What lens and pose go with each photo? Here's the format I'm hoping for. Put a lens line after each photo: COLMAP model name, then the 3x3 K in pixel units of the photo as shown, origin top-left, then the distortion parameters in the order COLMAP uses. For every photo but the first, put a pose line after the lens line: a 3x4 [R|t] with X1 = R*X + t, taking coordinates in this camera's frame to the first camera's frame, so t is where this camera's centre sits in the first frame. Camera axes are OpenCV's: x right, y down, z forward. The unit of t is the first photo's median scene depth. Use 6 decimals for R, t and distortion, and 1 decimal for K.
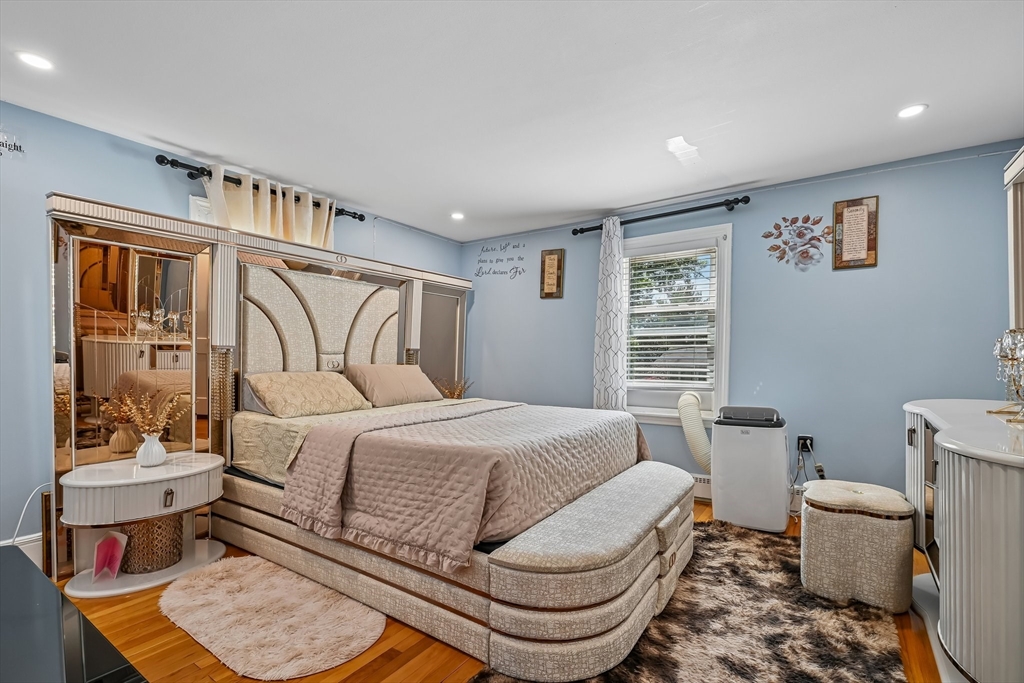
lens RADIAL K [[460.3, 0, 506.8], [0, 460.3, 368.4], [0, 0, 1]] dist [-0.002091, 0.001043]
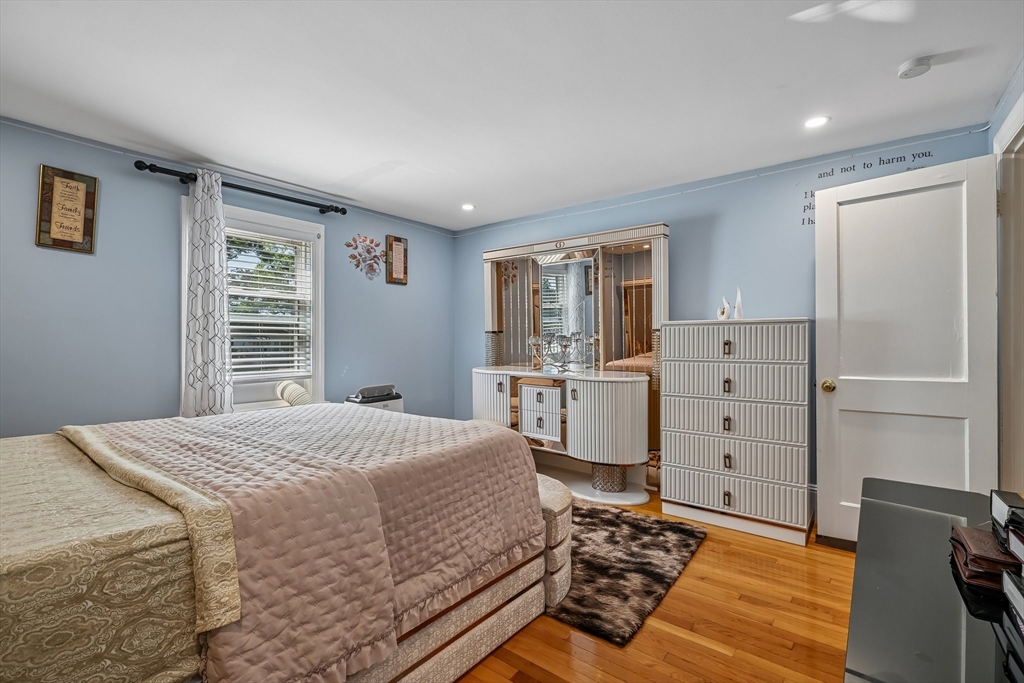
lens RADIAL K [[460.3, 0, 513.3], [0, 460.3, 339.5], [0, 0, 1]] dist [-0.002091, 0.001043]
pose [[0.067265, 0.007234, 0.997709, -0.617919], [0.026332, 0.999613, -0.009023, -0.018343], [-0.997388, 0.026878, 0.067049, 0.500341]]
